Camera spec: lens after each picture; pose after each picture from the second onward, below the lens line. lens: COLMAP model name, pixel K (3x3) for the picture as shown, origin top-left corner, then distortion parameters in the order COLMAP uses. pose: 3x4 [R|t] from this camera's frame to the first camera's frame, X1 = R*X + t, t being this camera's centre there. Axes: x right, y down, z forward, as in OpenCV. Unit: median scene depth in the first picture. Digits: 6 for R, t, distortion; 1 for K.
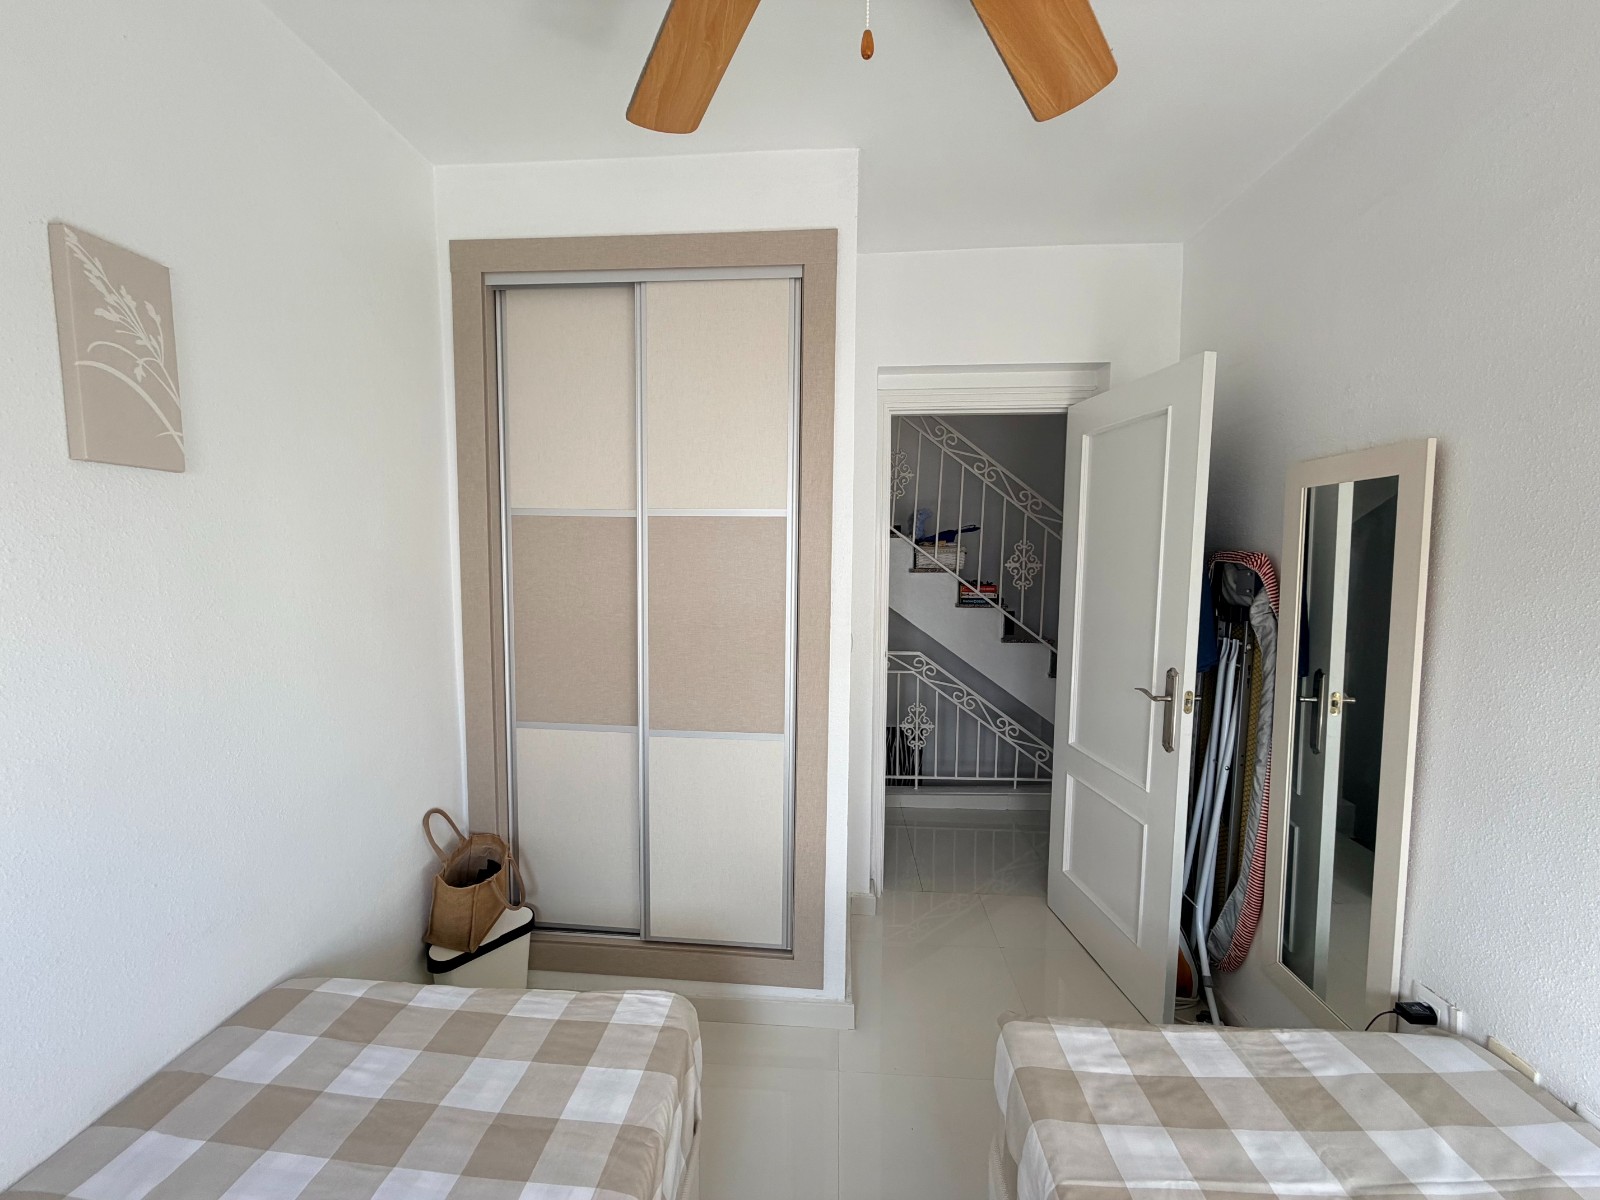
lens RADIAL K [[638.6, 0, 789.8], [0, 638.6, 595.3], [0, 0, 1]] dist [0.000476, 0.000256]
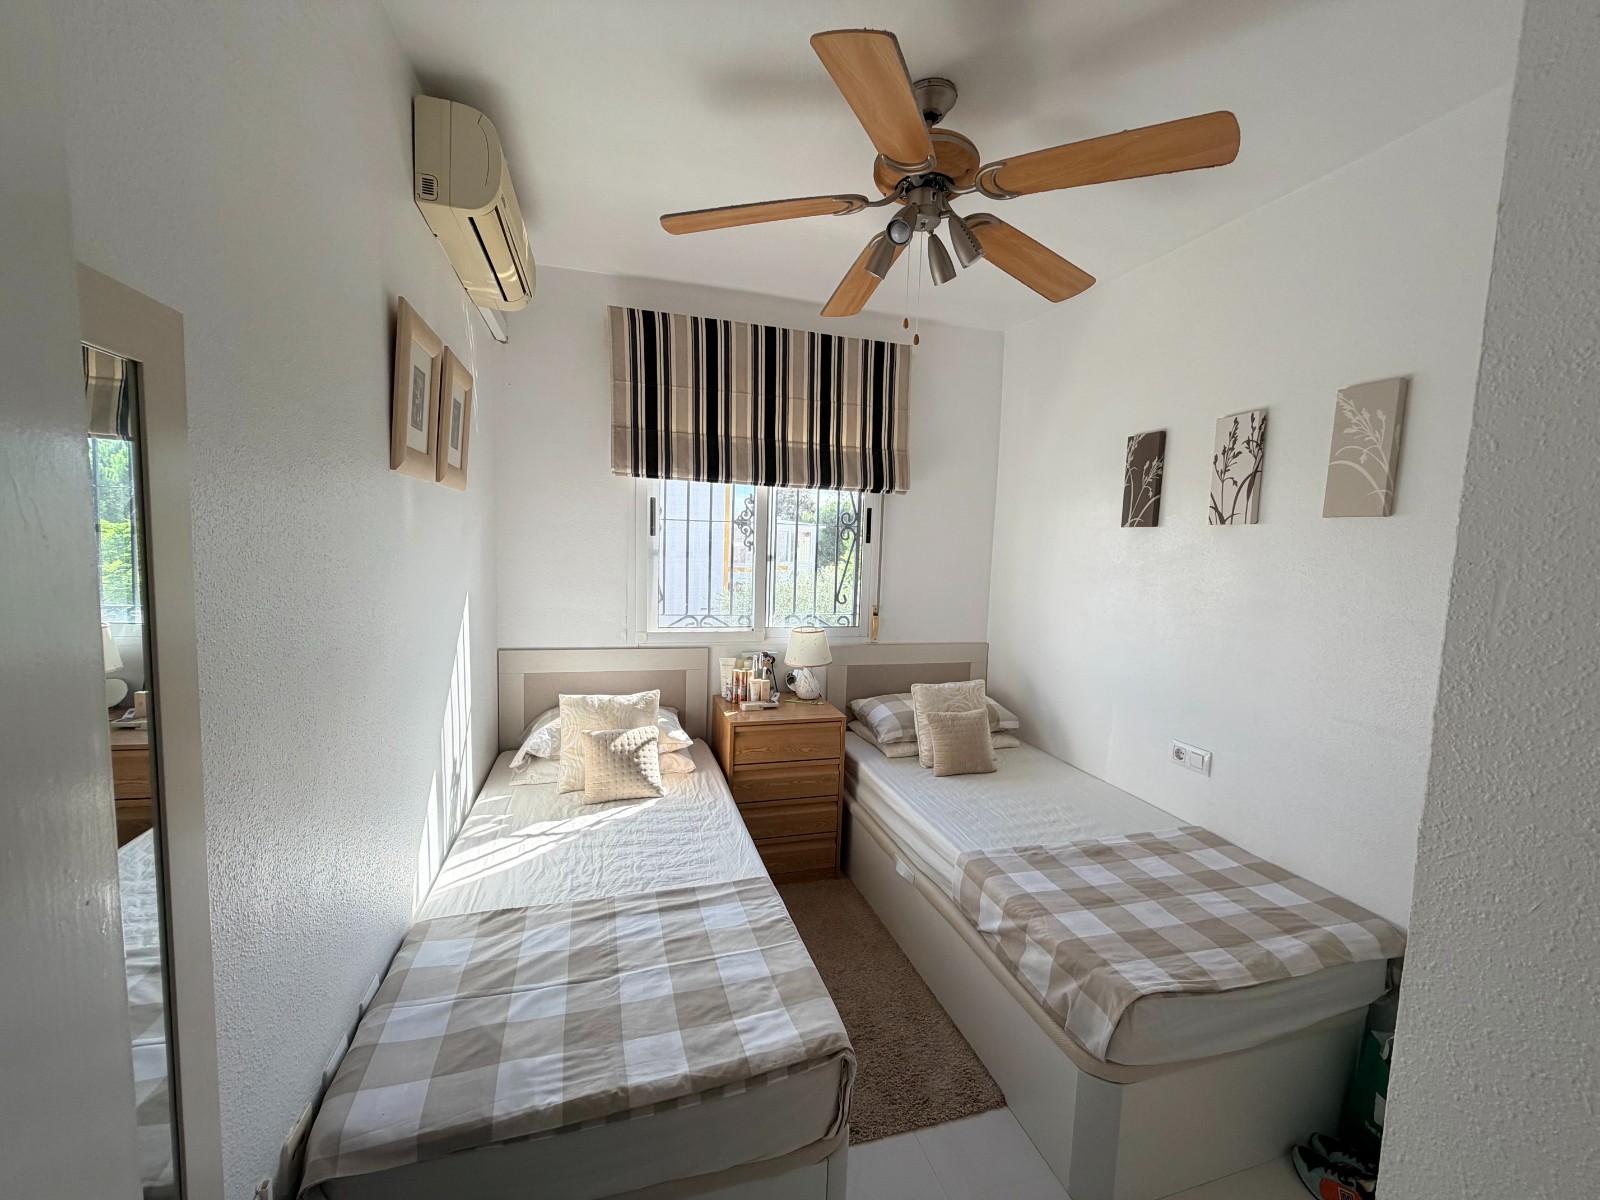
lens RADIAL K [[638.6, 0, 792.2], [0, 638.6, 597.8], [0, 0, 1]] dist [0.000476, 0.000256]
pose [[-0.938537, -0.007288, -0.345103, 0.886658], [-0.065209, 0.985519, 0.156527, -0.160616], [0.338965, 0.169410, -0.925421, 2.067436]]
